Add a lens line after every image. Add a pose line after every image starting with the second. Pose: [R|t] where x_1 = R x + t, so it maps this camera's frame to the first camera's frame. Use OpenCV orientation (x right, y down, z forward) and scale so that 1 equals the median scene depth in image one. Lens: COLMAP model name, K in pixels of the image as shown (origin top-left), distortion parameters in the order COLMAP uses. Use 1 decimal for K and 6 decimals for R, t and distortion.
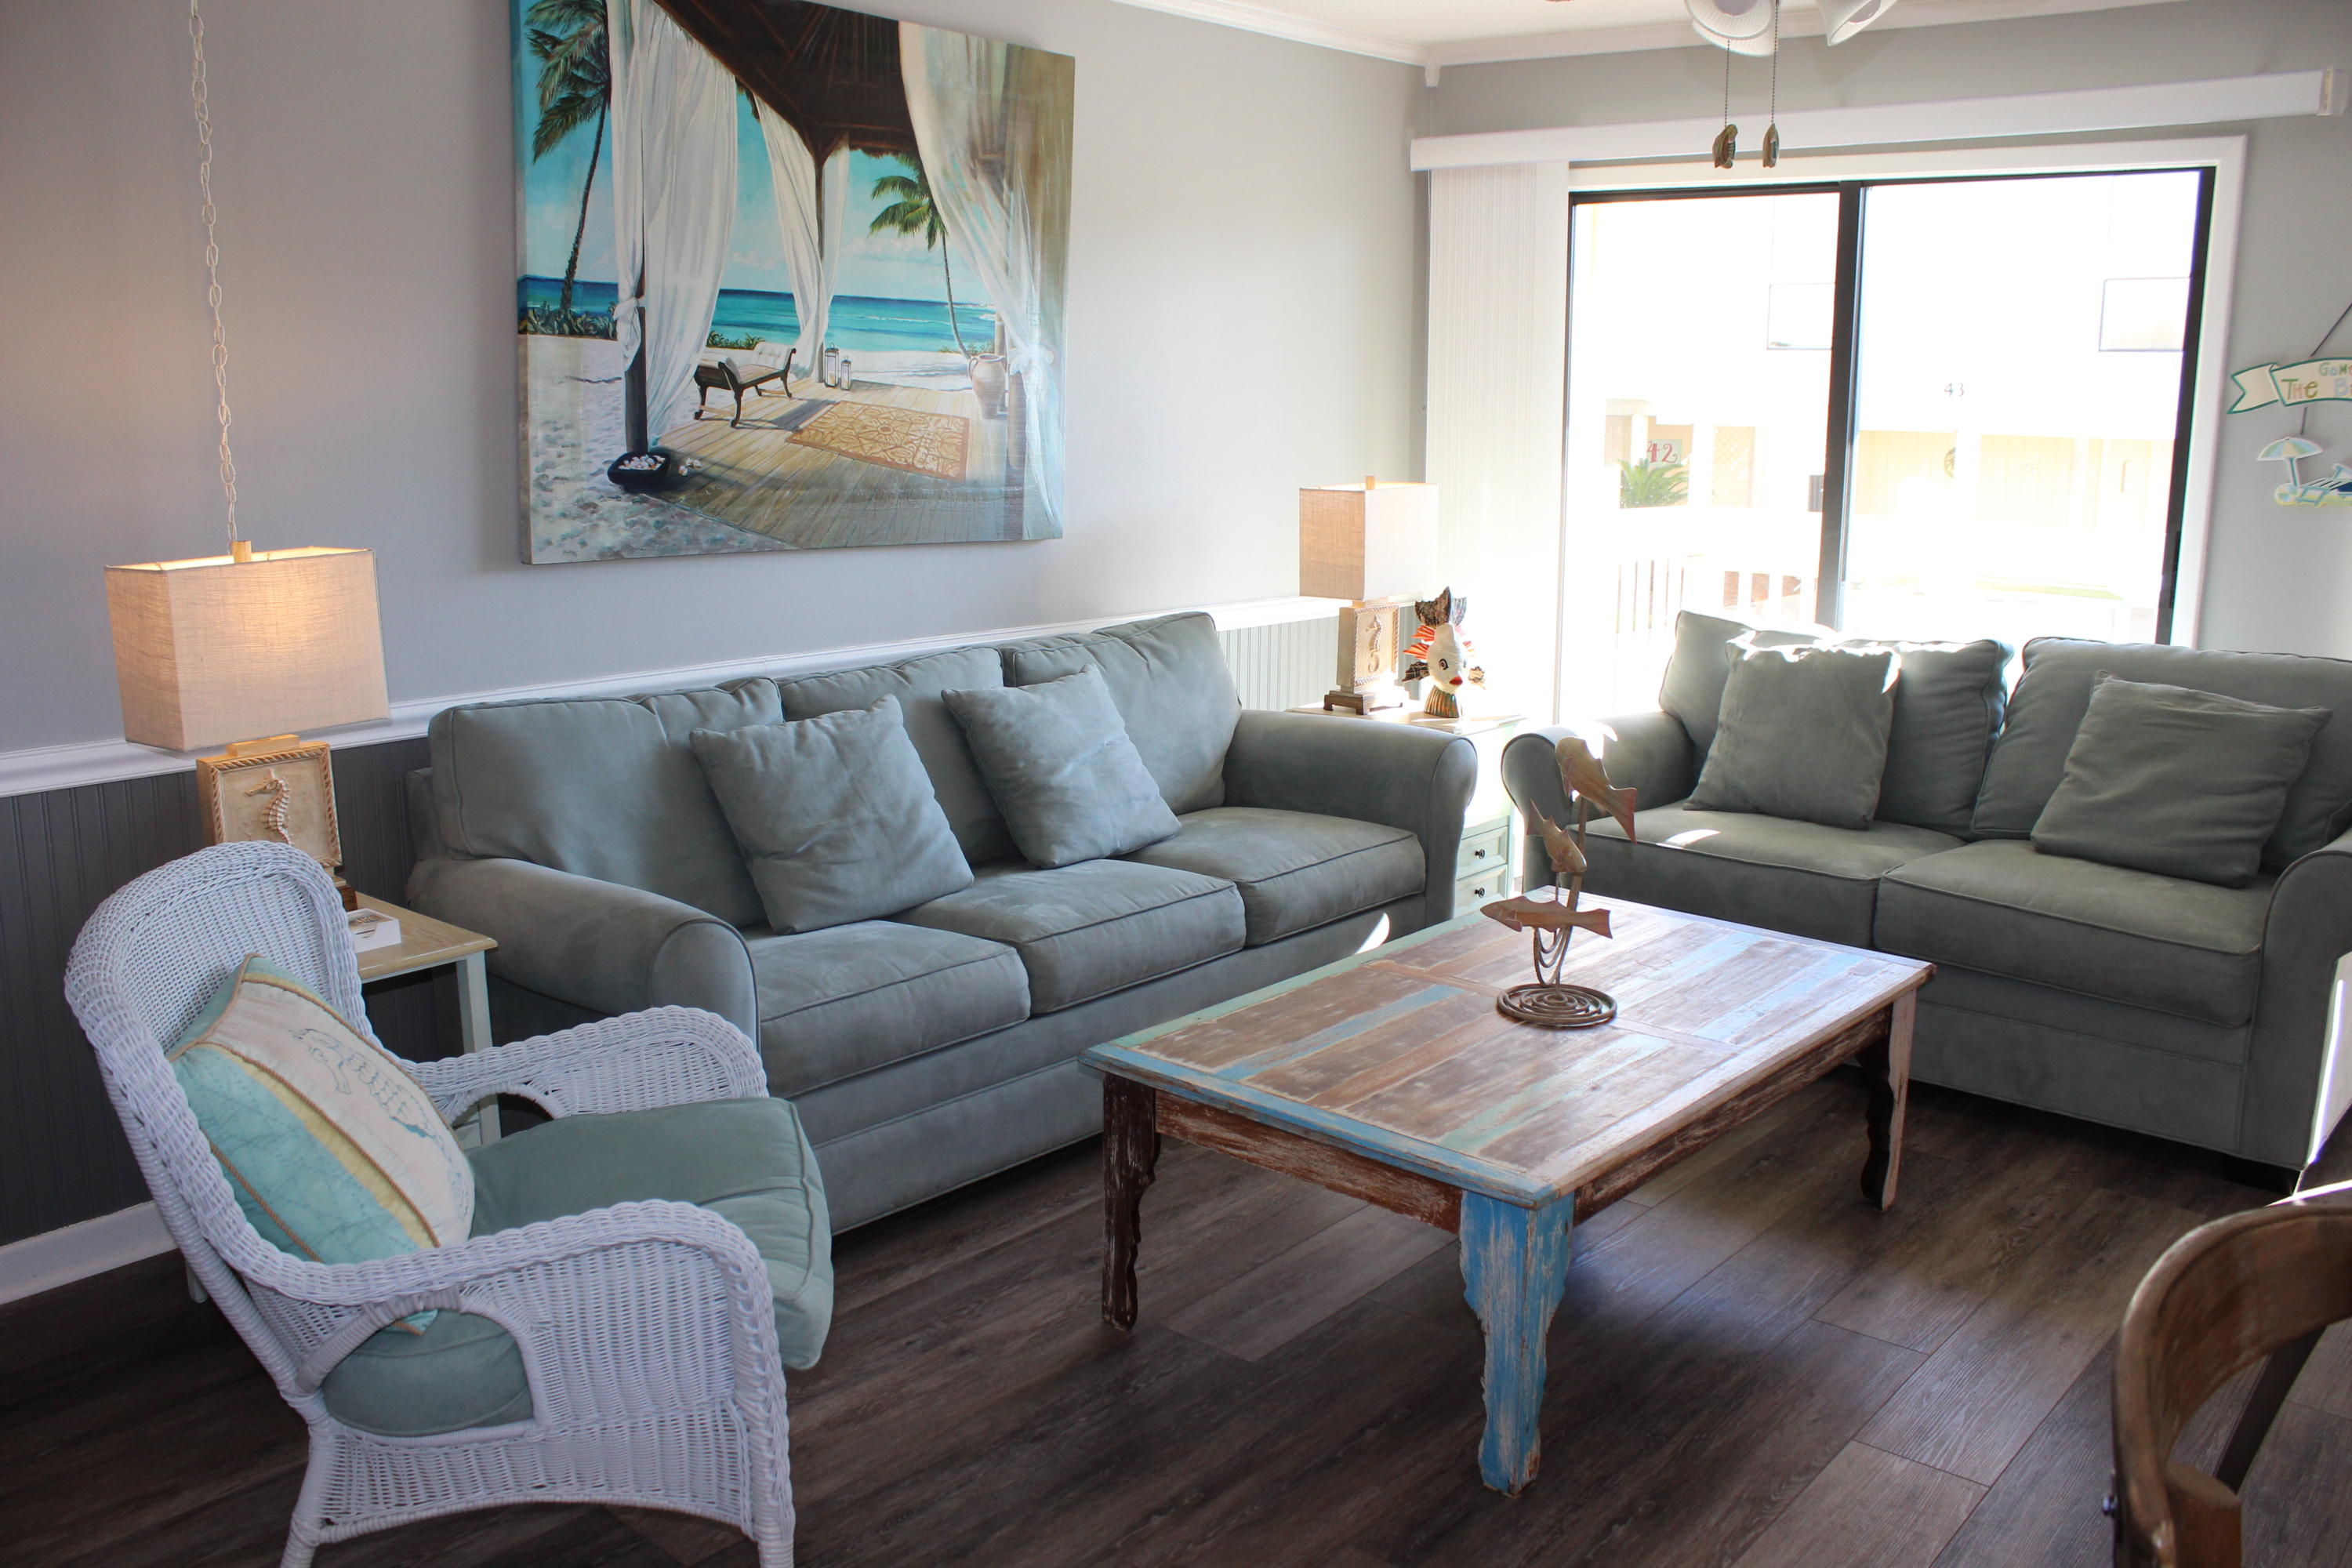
lens RADIAL K [[1935.5, 0, 1176.0], [0, 1935.5, 784.0], [0, 0, 1]] dist [-0.169152, 0.145641]
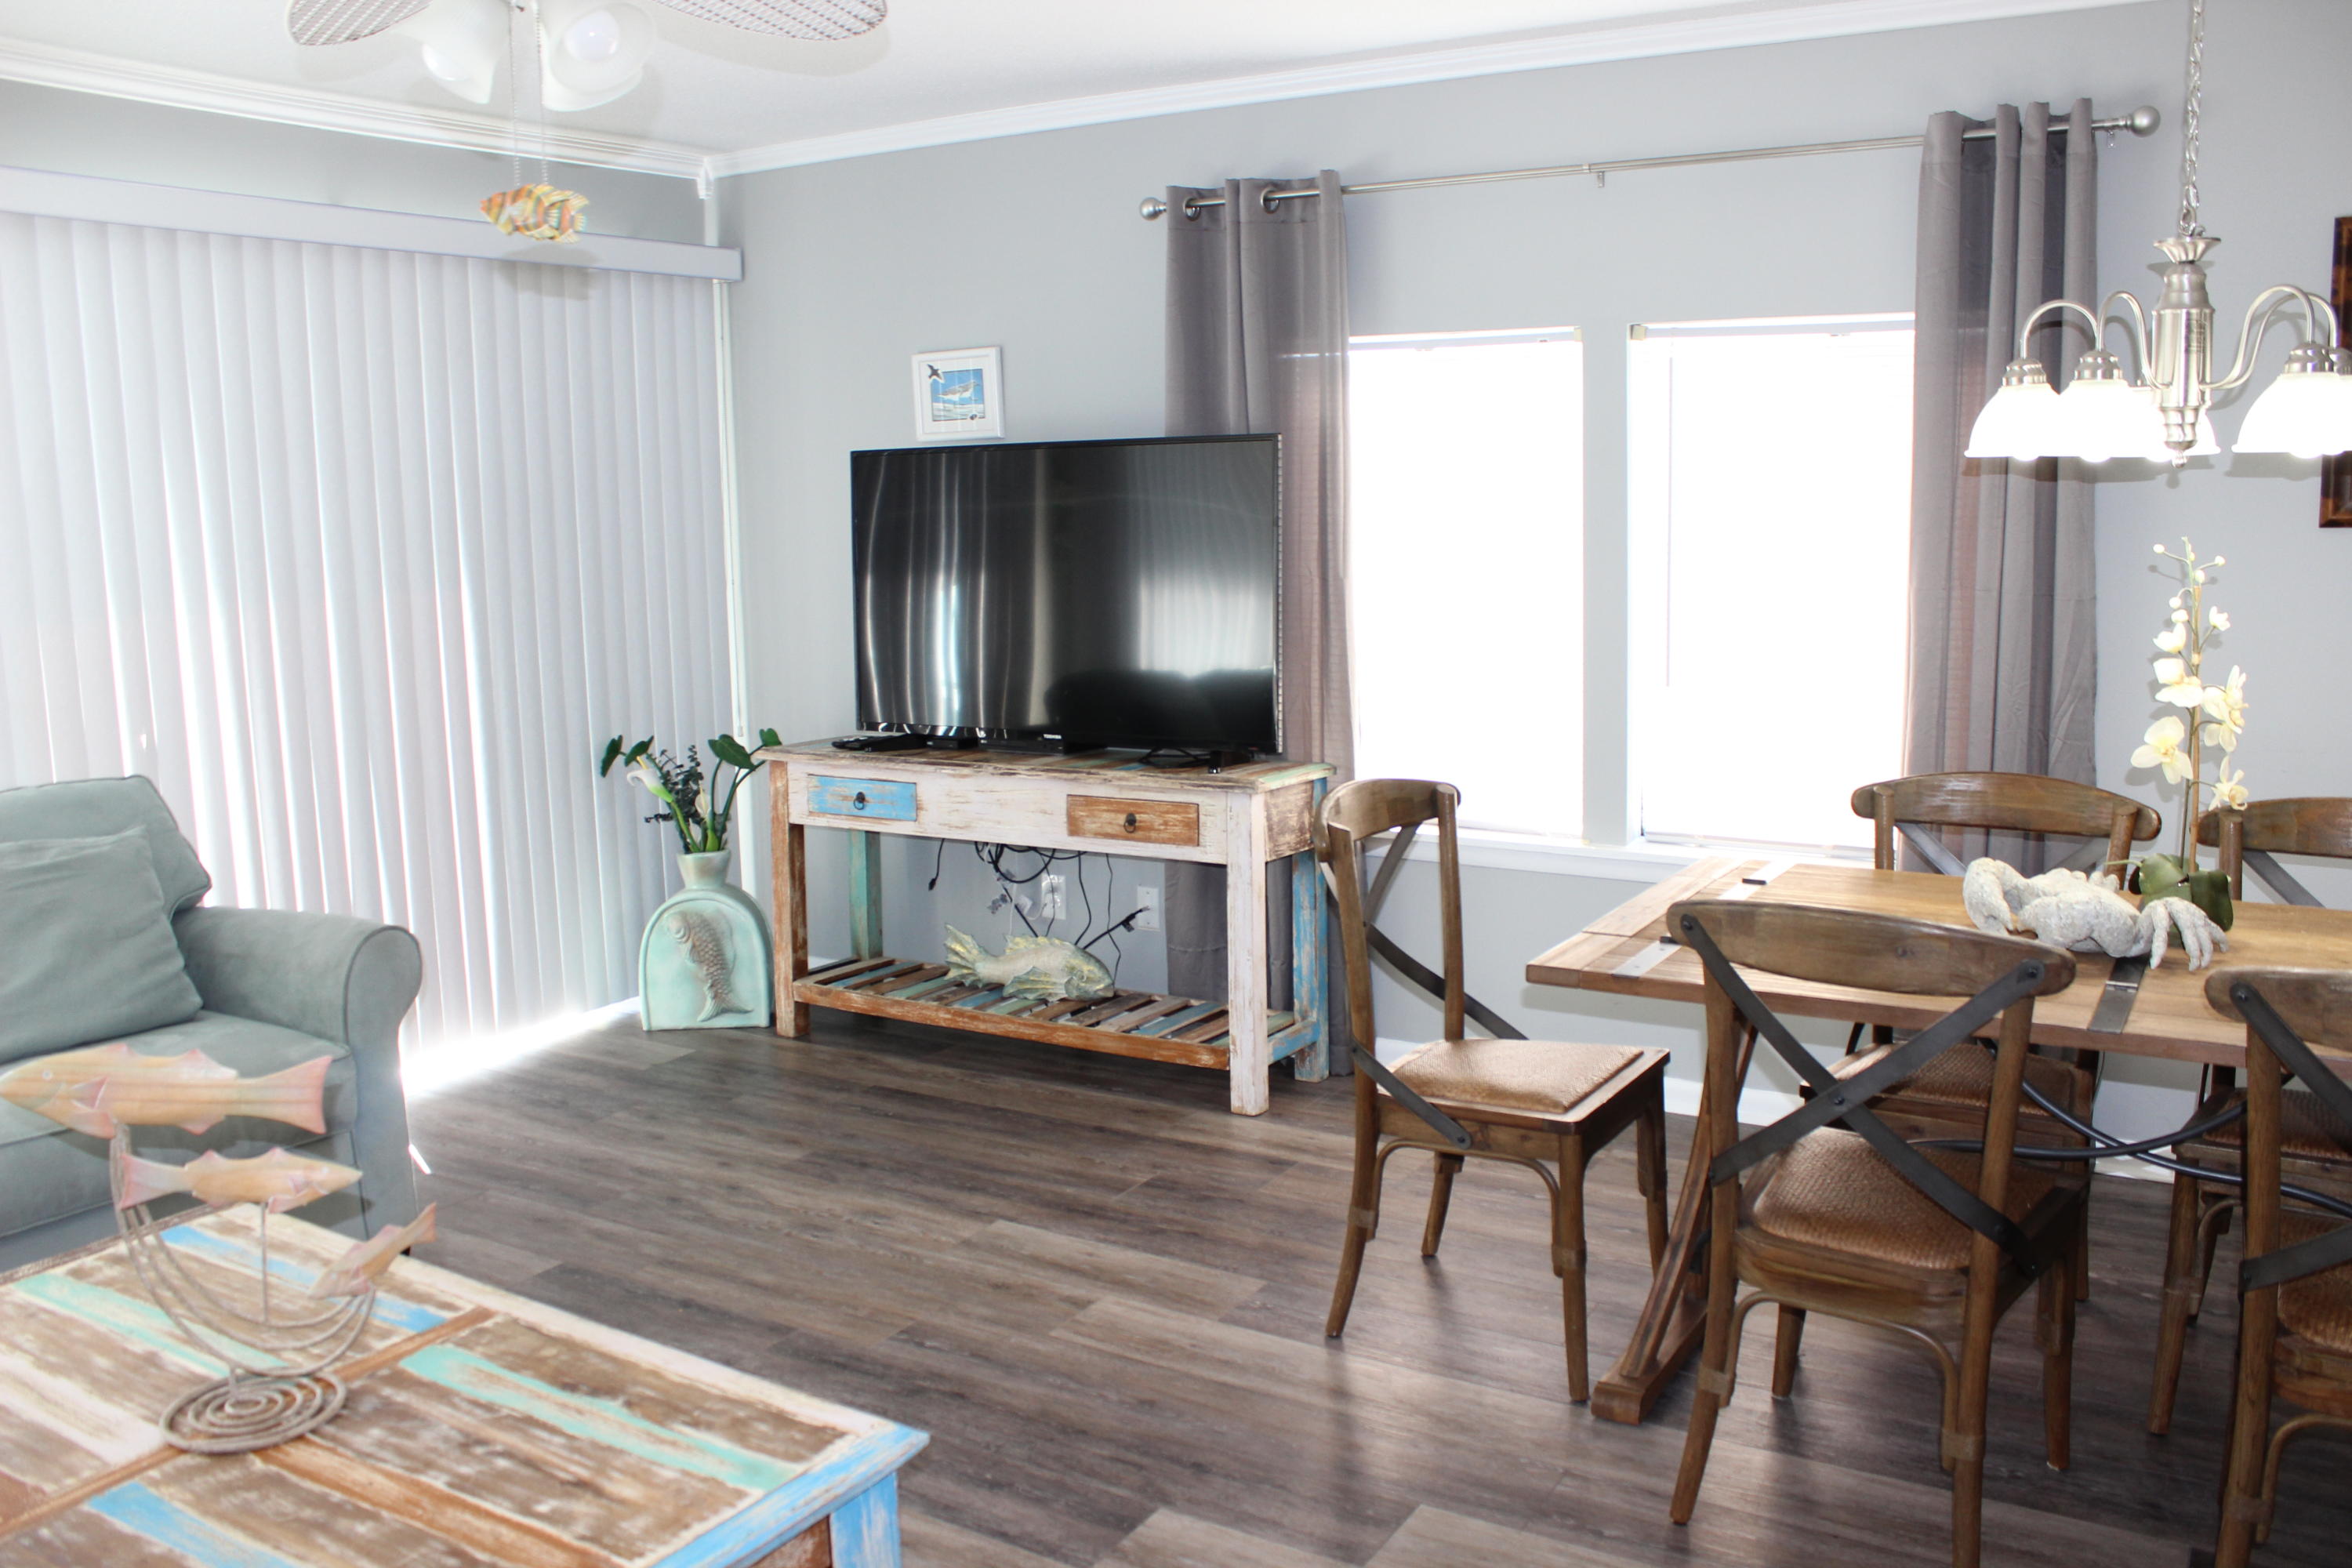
lens RADIAL K [[1935.5, 0, 1176.0], [0, 1935.5, 784.0], [0, 0, 1]] dist [-0.169152, 0.145641]
pose [[-0.184737, -0.156092, 0.970313, -0.378247], [0.217448, 0.956345, 0.195245, -0.125986], [-0.958430, 0.247062, -0.142730, 0.574569]]
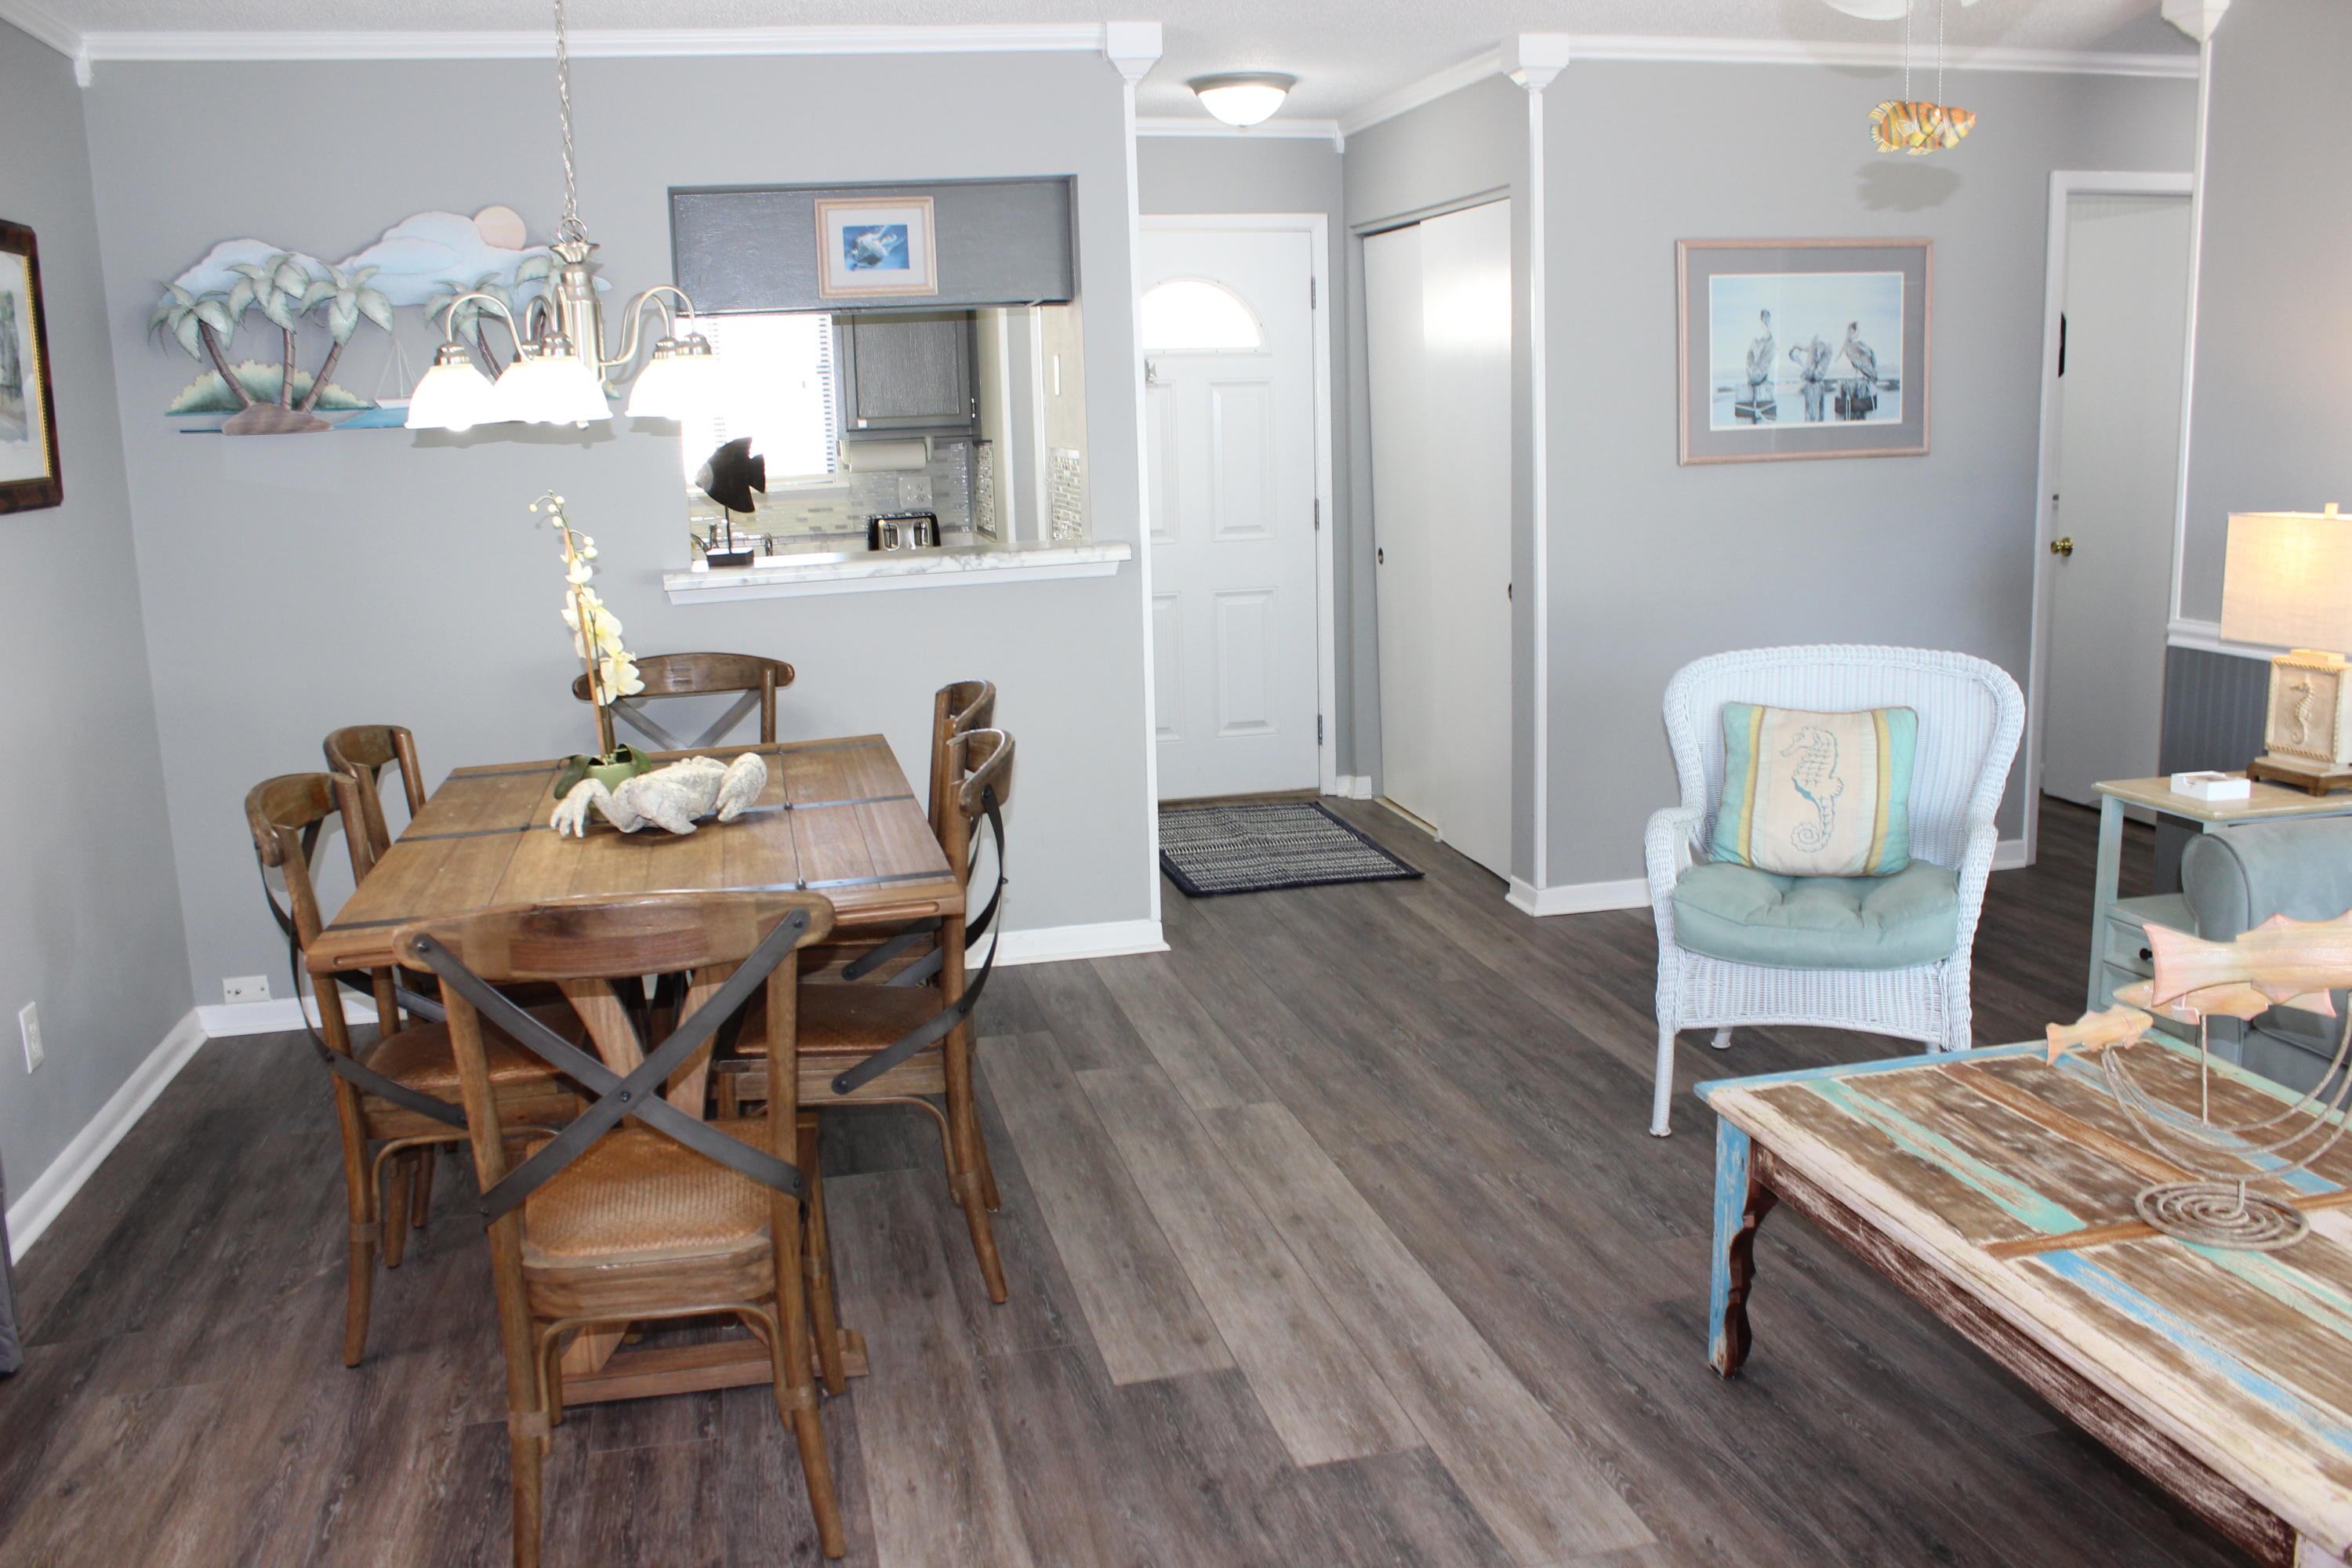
lens RADIAL K [[1935.5, 0, 1176.0], [0, 1935.5, 784.0], [0, 0, 1]] dist [-0.169152, 0.145641]
pose [[-0.583584, 0.168451, -0.794389, 0.787885], [-0.136237, 0.944073, 0.300276, -0.165794], [0.800543, 0.283462, -0.527997, 0.802276]]
